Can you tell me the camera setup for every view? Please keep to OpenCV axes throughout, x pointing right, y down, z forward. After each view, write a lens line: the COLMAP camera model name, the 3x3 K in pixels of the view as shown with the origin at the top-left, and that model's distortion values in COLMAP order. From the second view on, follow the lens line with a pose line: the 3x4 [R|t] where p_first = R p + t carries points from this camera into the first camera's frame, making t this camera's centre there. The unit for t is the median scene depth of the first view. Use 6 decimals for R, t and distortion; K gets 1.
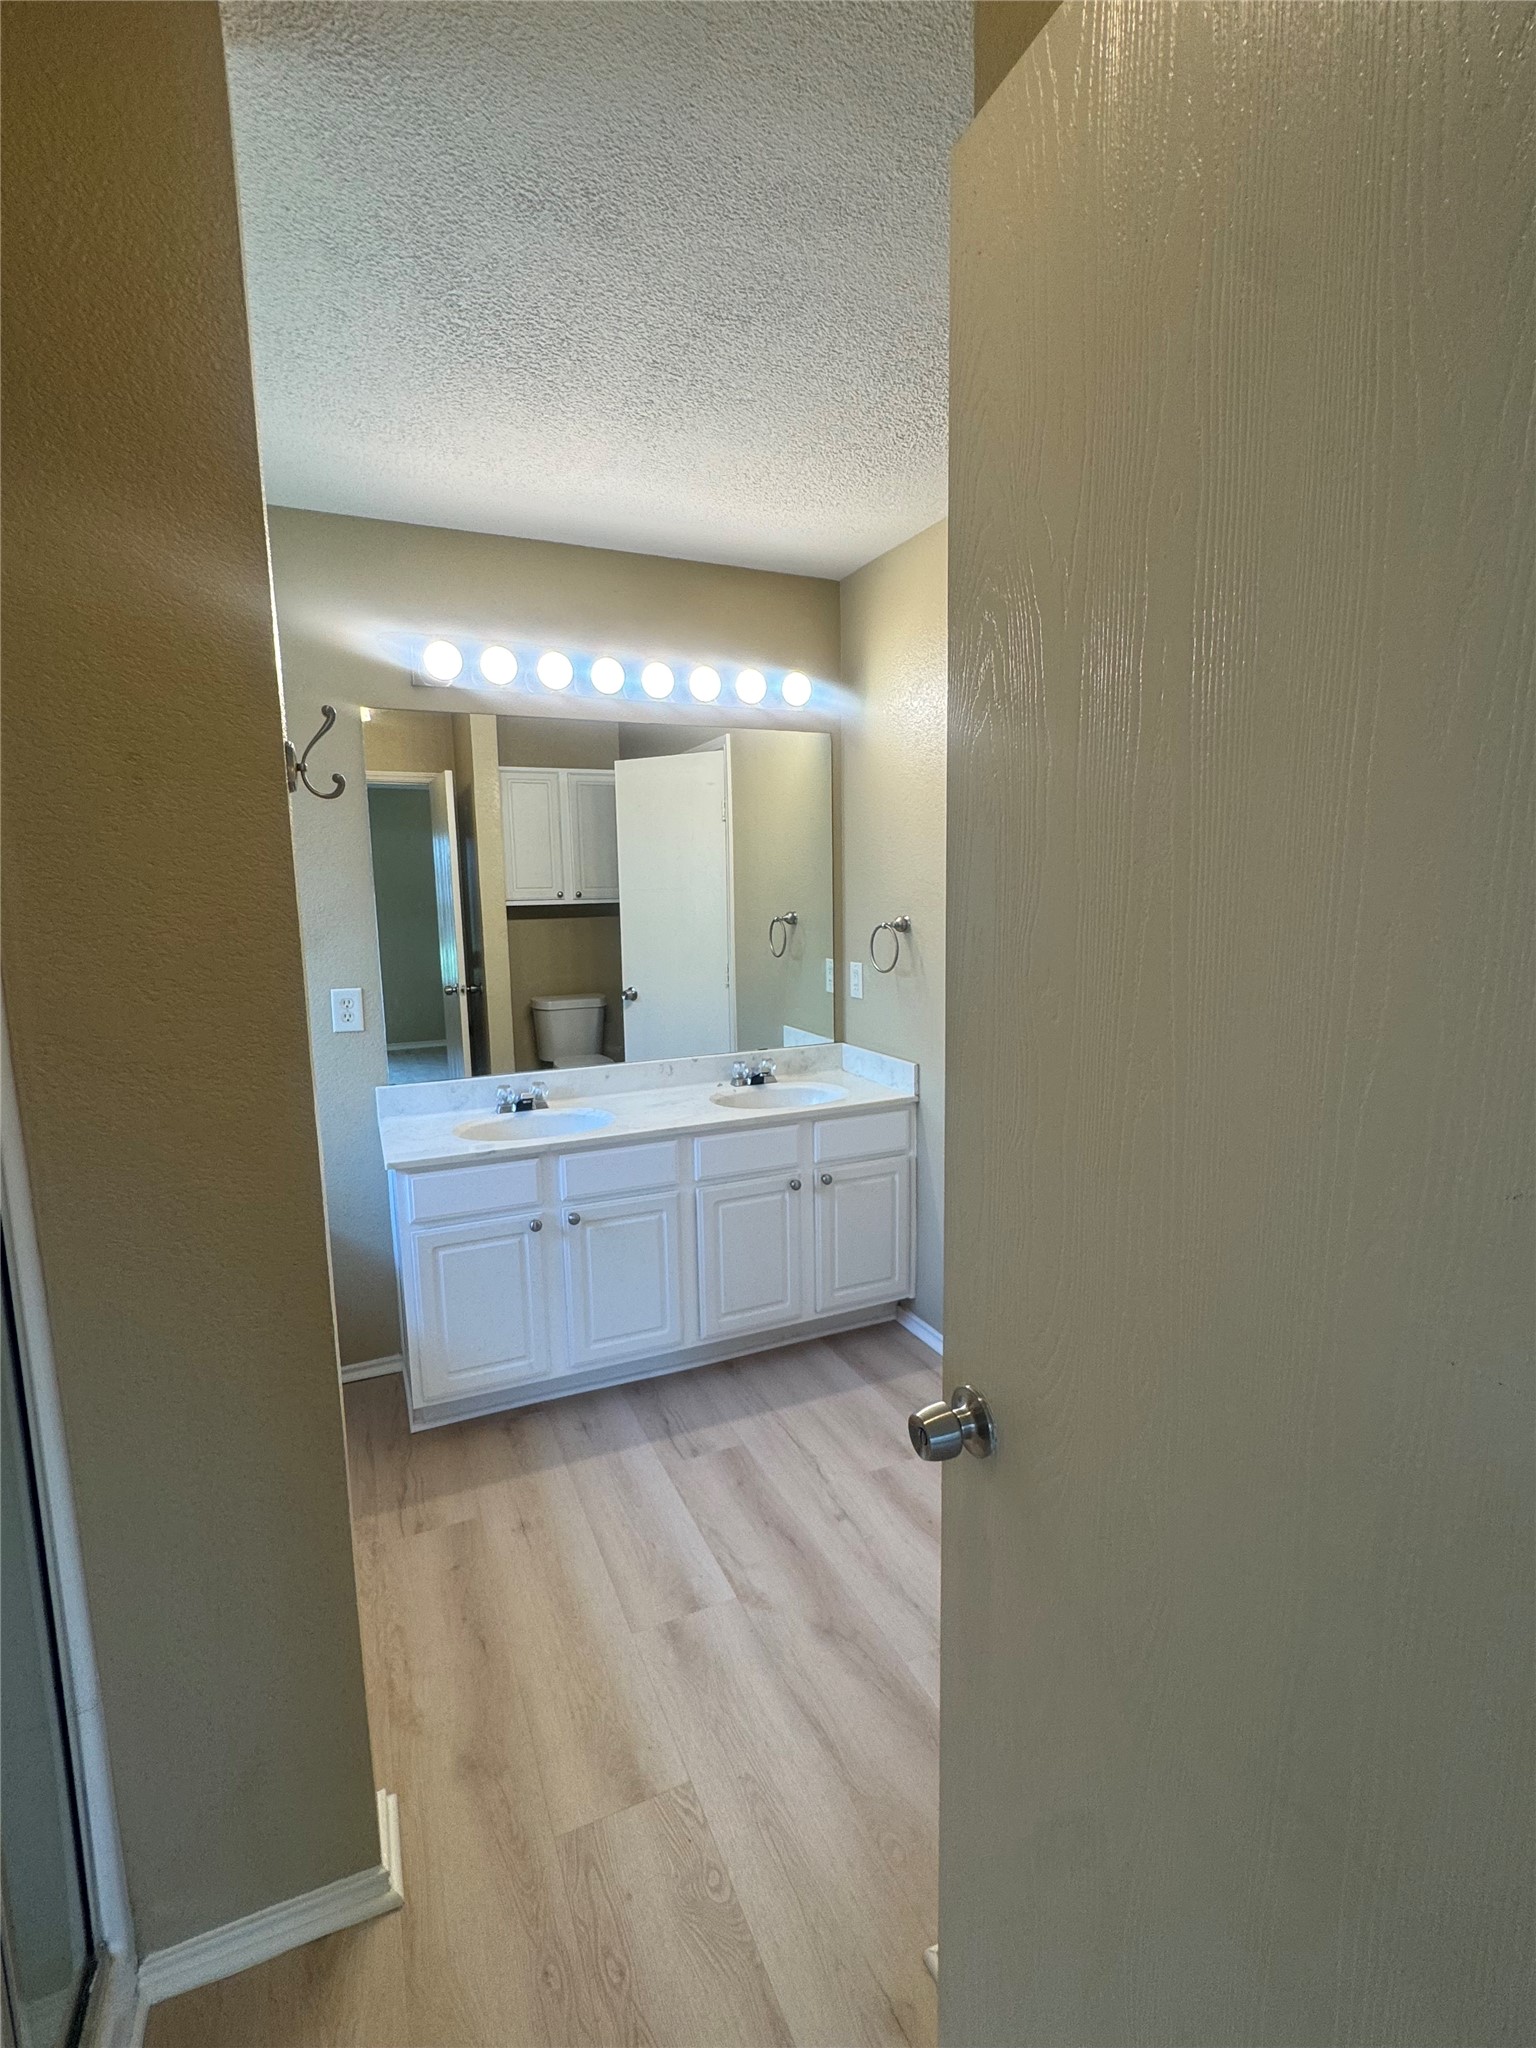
lens RADIAL K [[946.2, 0, 771.7], [0, 946.2, 1021.9], [0, 0, 1]] dist [0.002214, -0.000059]
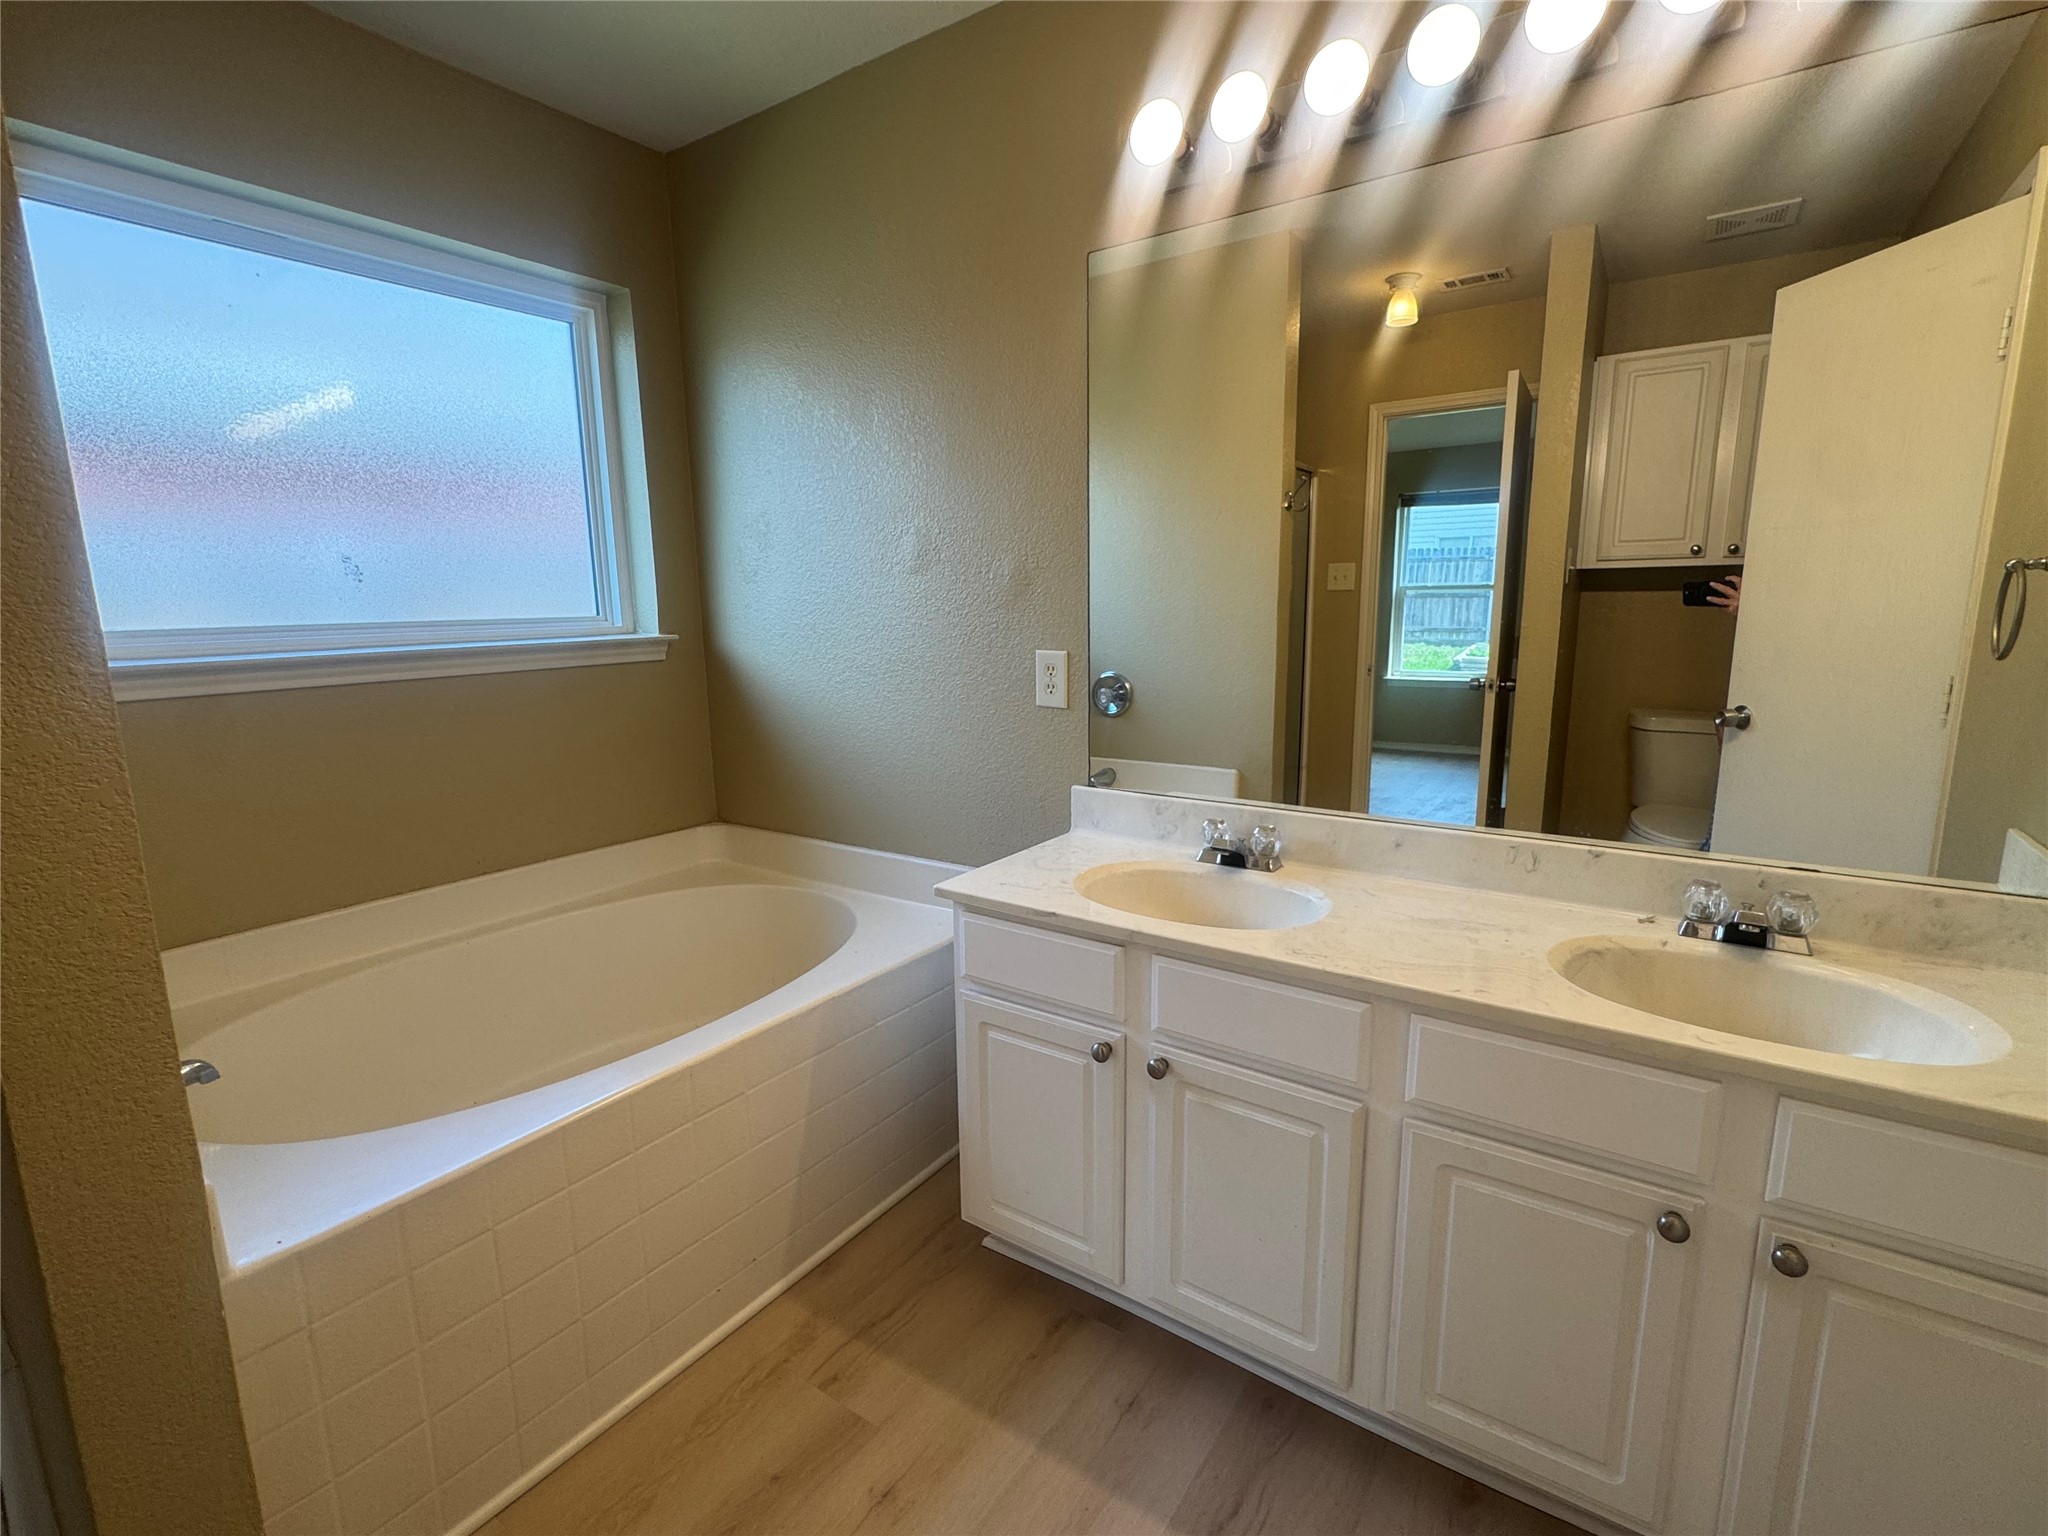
lens RADIAL K [[946.2, 0, 1021.9], [0, 946.2, 767.1], [0, 0, 1]] dist [0.002214, -0.000059]
pose [[0.510494, 0.163998, -0.844098, 0.194497], [-0.117448, 0.985743, 0.120487, -0.031428], [0.851823, 0.037630, 0.522477, 0.582498]]
